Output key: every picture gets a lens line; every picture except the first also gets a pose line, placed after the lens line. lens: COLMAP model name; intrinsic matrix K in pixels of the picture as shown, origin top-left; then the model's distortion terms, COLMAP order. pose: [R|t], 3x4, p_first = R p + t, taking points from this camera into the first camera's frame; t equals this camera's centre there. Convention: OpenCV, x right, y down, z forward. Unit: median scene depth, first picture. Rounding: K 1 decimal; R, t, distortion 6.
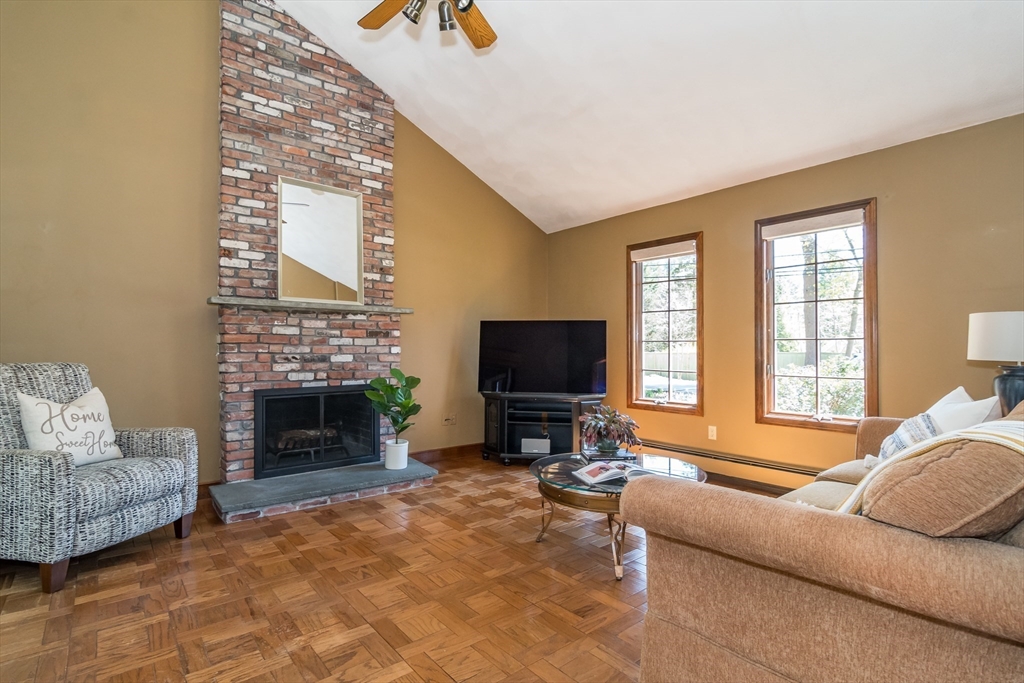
lens RADIAL K [[495.6, 0, 512.0], [0, 495.6, 341.5], [0, 0, 1]] dist [-0.001528, -0.000302]
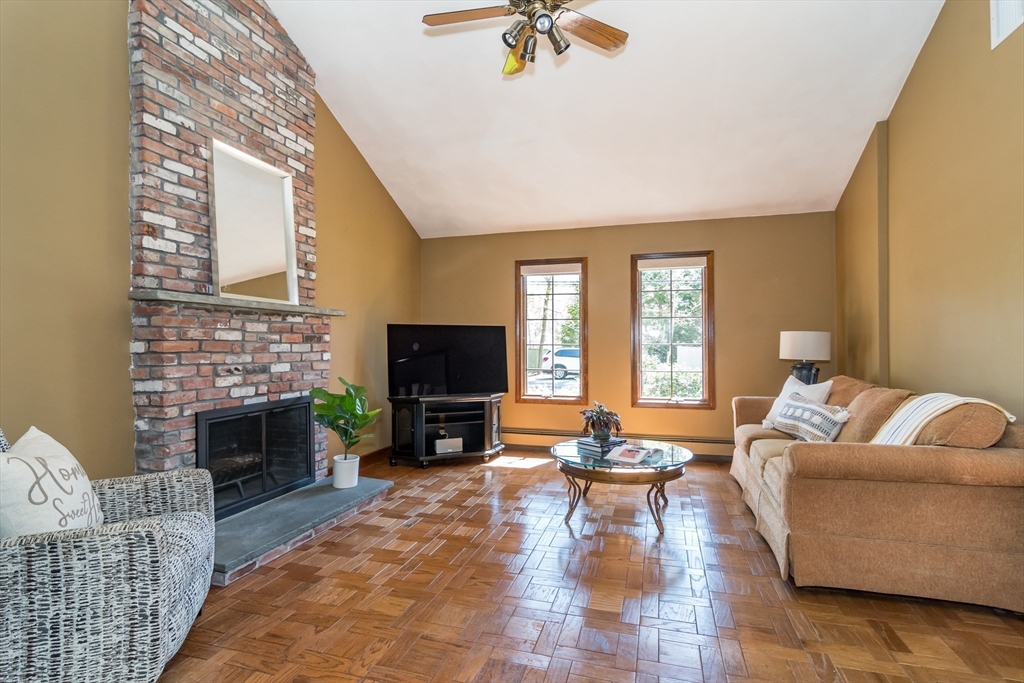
lens RADIAL K [[487.0, 0, 512.0], [0, 487.0, 341.5], [0, 0, 1]] dist [-0.000503, 0.000318]
pose [[0.832128, 0.000449, 0.554584, -0.495255], [-0.005069, 0.999964, 0.006795, -0.019473], [-0.554561, -0.008466, 0.832100, 0.089771]]
